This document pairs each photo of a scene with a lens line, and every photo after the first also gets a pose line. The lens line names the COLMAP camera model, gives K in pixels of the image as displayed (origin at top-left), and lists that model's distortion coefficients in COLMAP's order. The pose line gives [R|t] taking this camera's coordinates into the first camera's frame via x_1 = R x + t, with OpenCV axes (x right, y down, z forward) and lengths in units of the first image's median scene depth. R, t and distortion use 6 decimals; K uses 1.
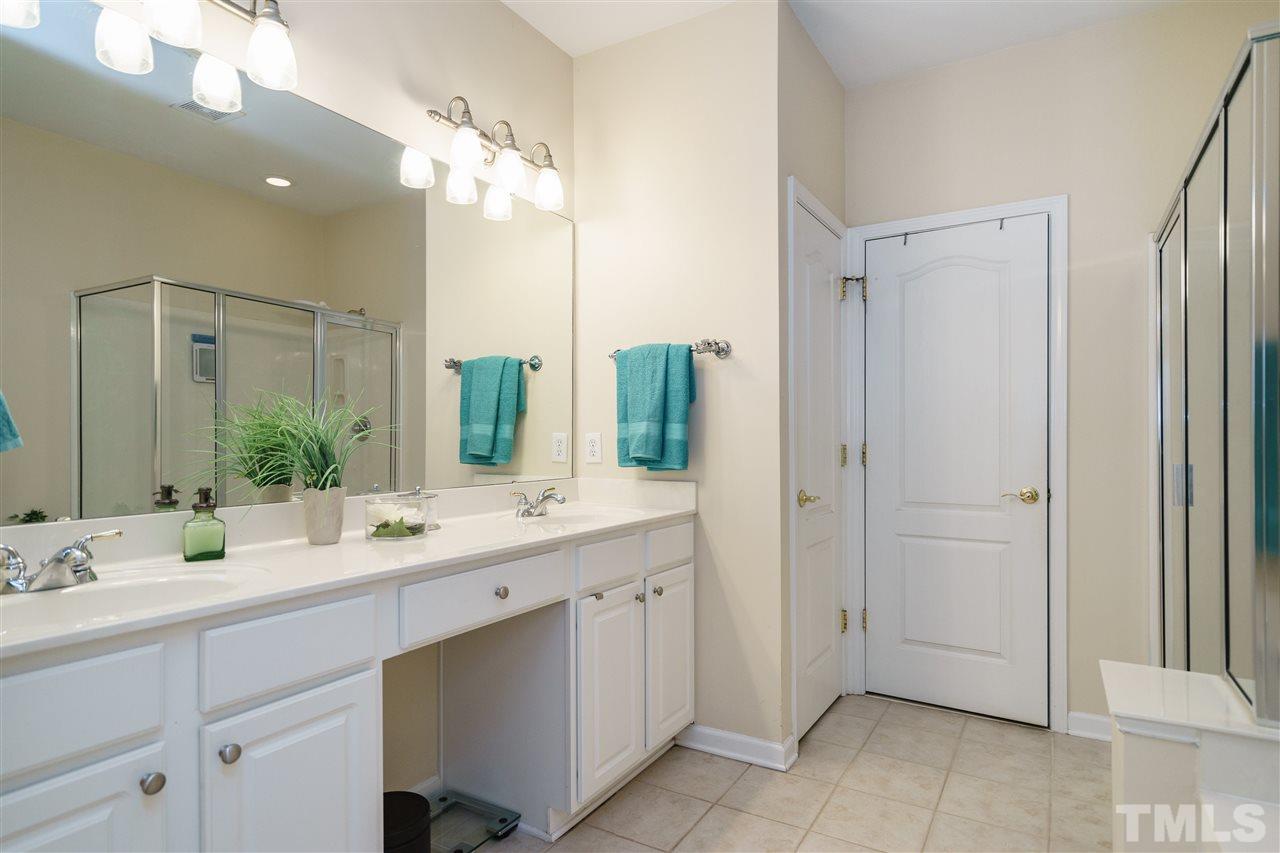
lens RADIAL K [[700.1, 0, 681.0], [0, 700.1, 428.4], [0, 0, 1]] dist [-0.001449, 0.000610]
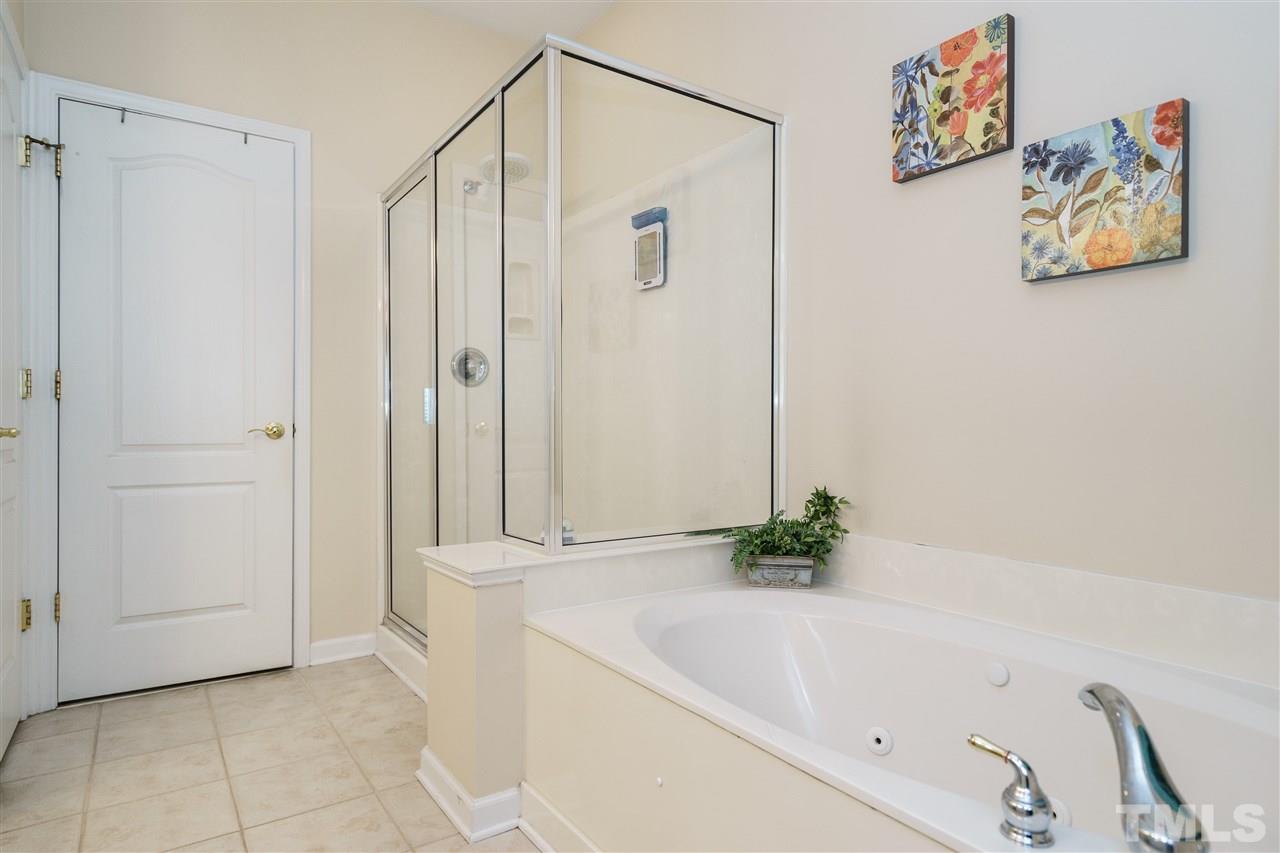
lens RADIAL K [[700.7, 0, 640.0], [0, 700.7, 426.5], [0, 0, 1]] dist [-0.007931, -0.001741]
pose [[0.425448, -0.002636, 0.904979, -0.158262], [-0.000414, 0.999995, 0.003108, 0.087200], [-0.904983, -0.001697, 0.425444, 0.139094]]
